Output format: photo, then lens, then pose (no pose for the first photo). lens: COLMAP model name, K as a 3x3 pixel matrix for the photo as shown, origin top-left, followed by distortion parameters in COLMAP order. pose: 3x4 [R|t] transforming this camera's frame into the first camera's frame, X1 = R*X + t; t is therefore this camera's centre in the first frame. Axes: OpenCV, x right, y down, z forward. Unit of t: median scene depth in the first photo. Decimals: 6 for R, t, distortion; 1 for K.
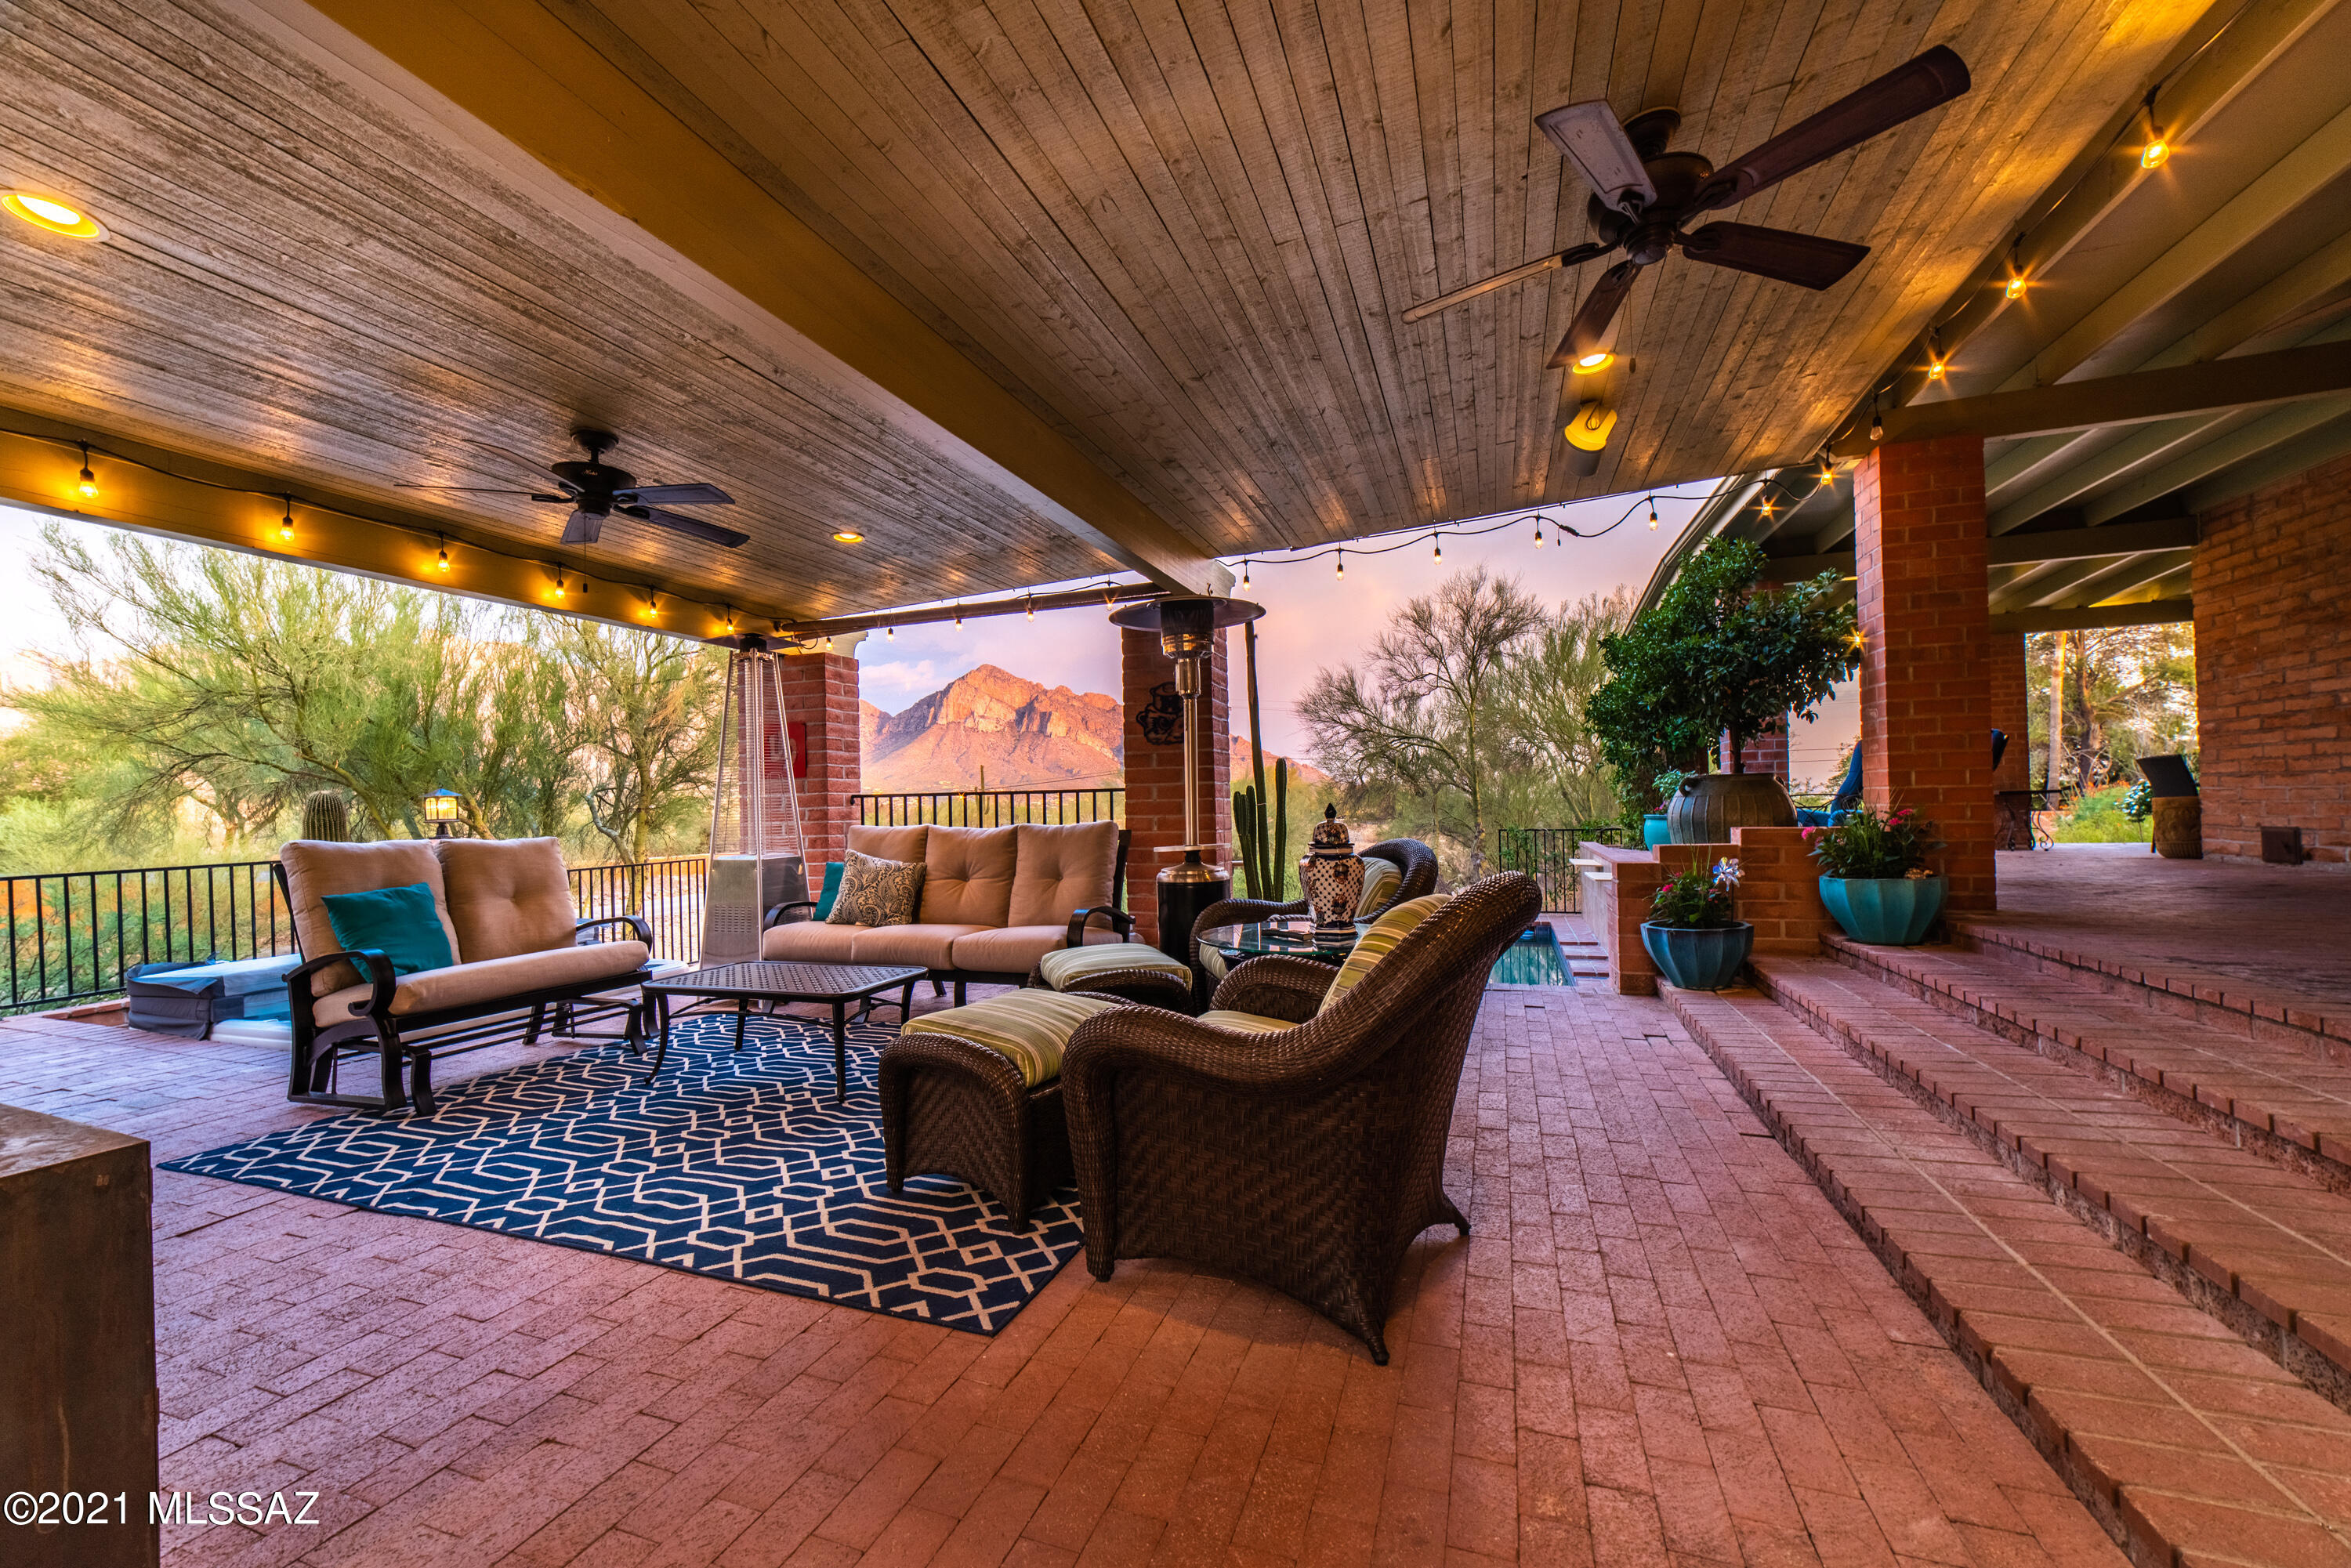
lens RADIAL K [[899.8, 0, 1176.2], [0, 899.8, 794.9], [0, 0, 1]] dist [-0.002816, -0.000182]
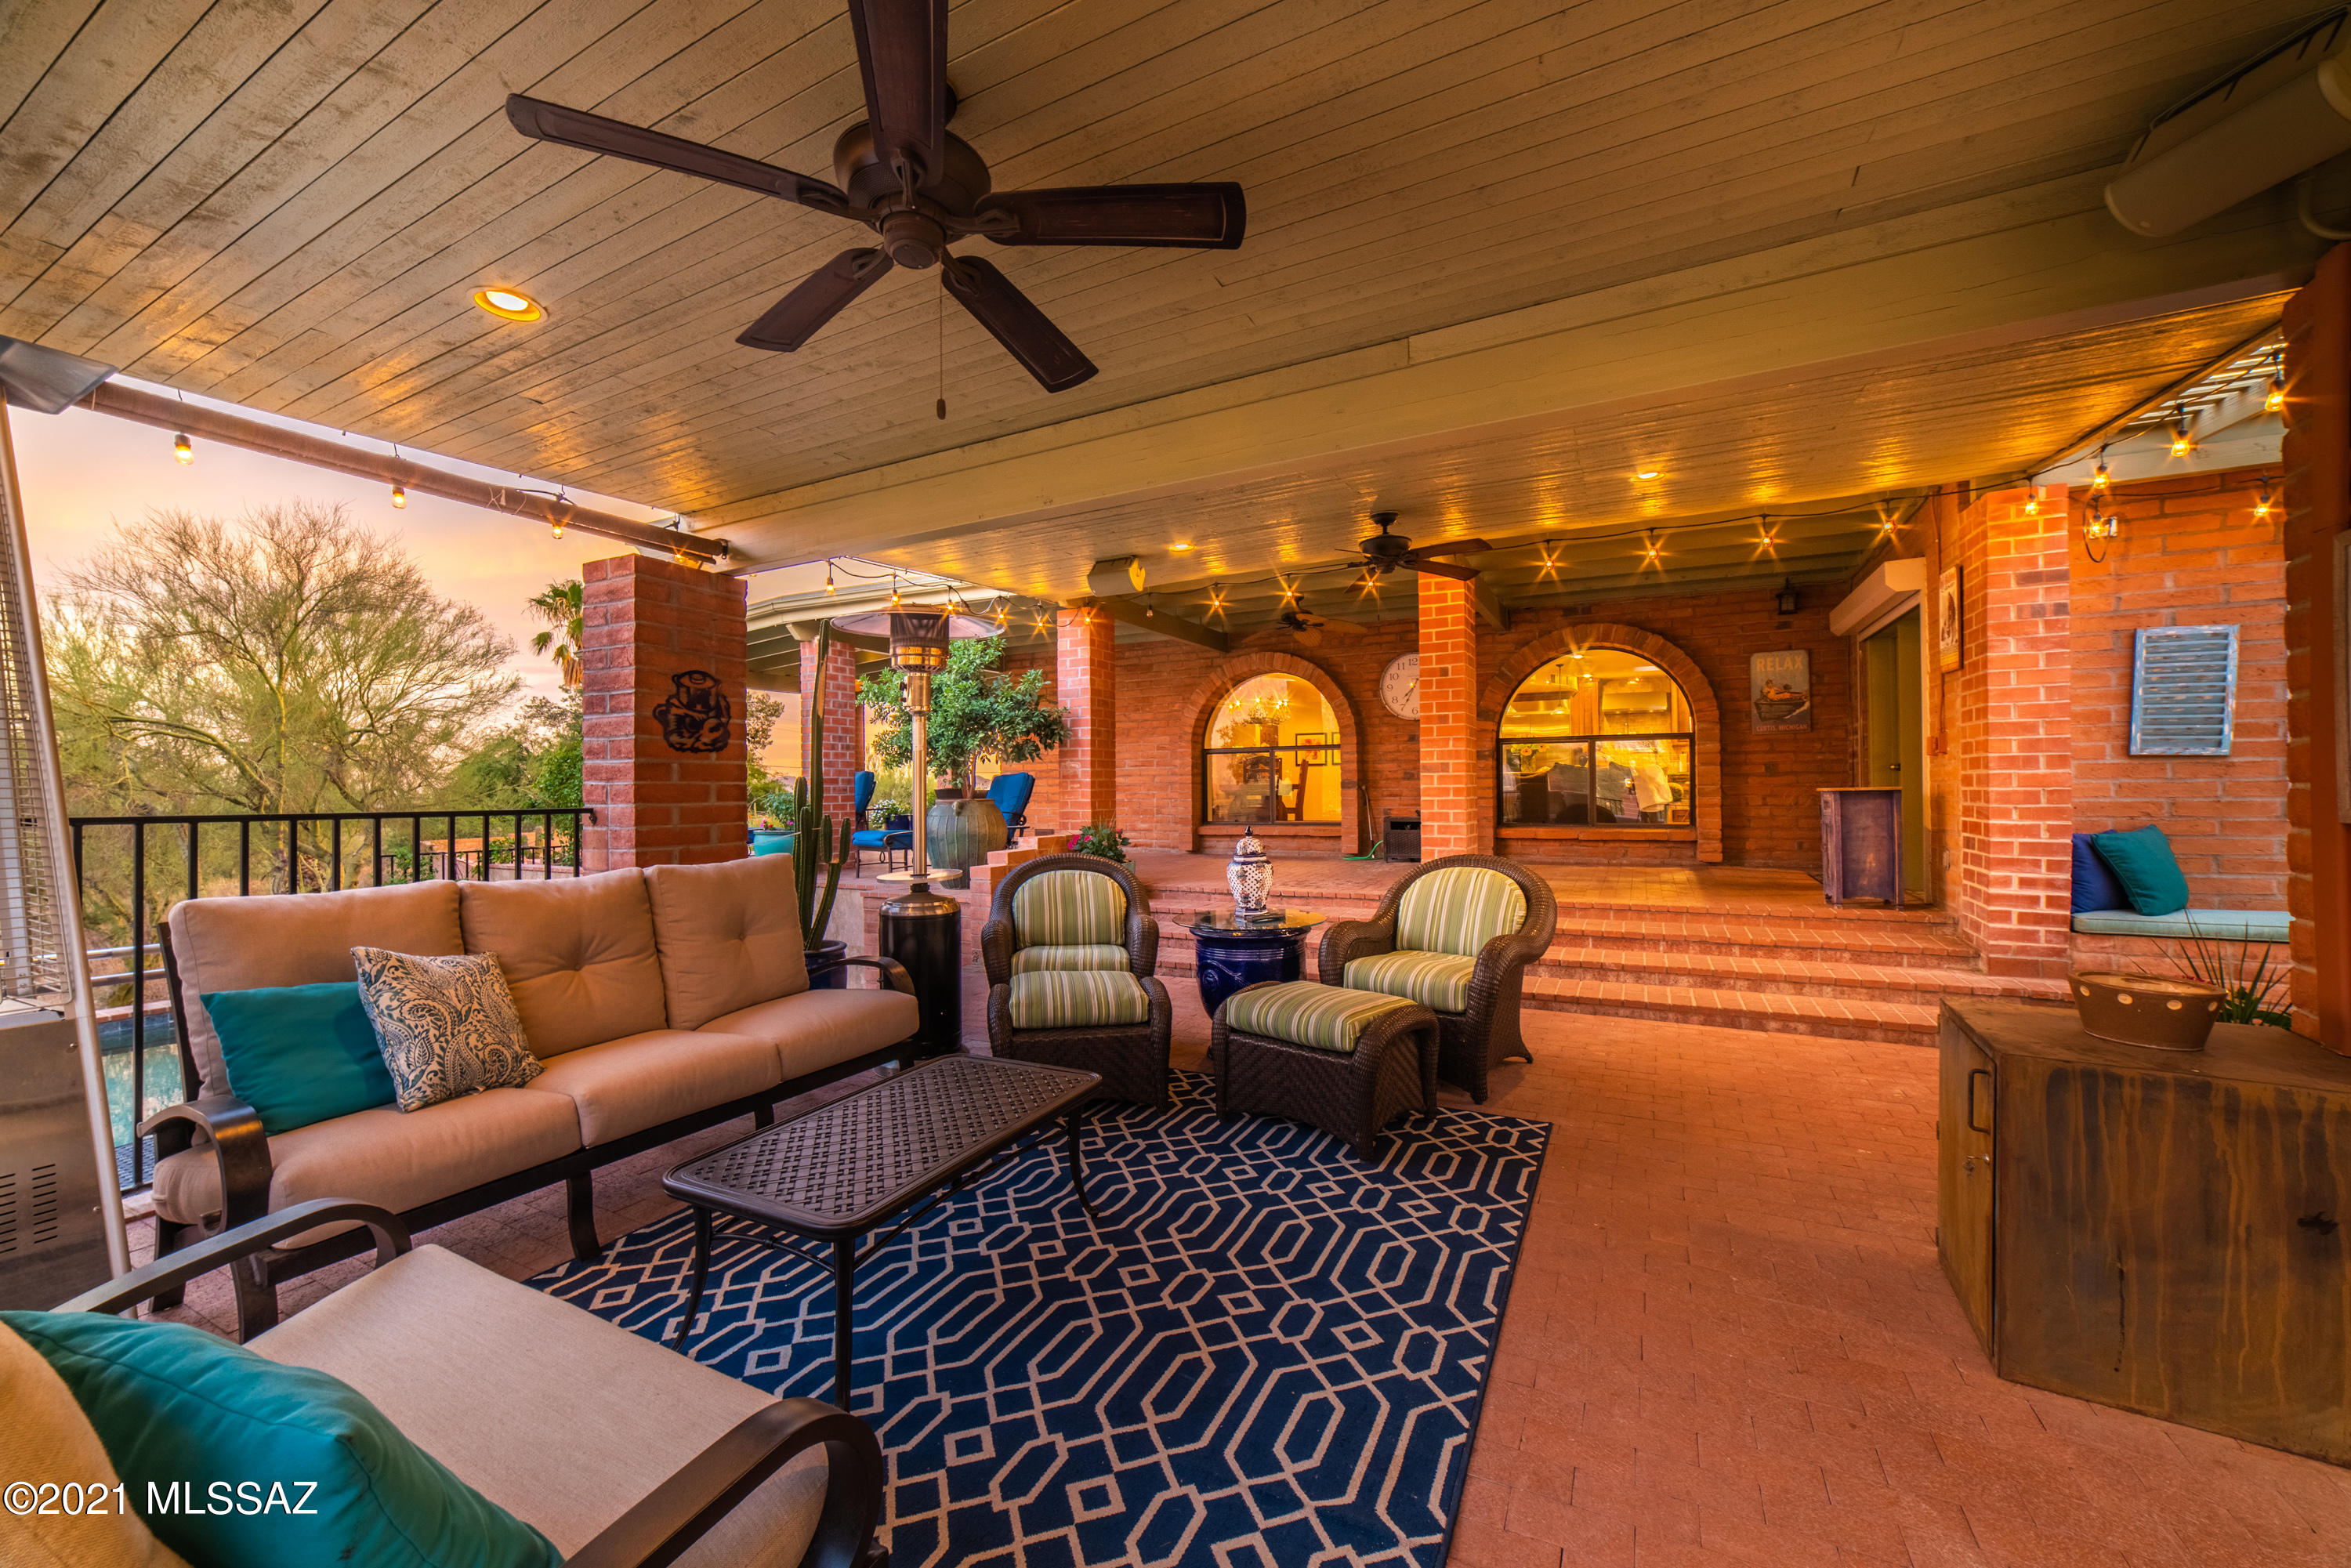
lens RADIAL K [[899.8, 0, 1171.6], [0, 899.8, 782.0], [0, 0, 1]] dist [-0.002816, -0.000182]
pose [[0.135029, 0.024097, 0.990549, -1.602495], [0.003933, 0.999683, -0.024855, -0.025666], [-0.990834, 0.007252, 0.134891, 1.153819]]
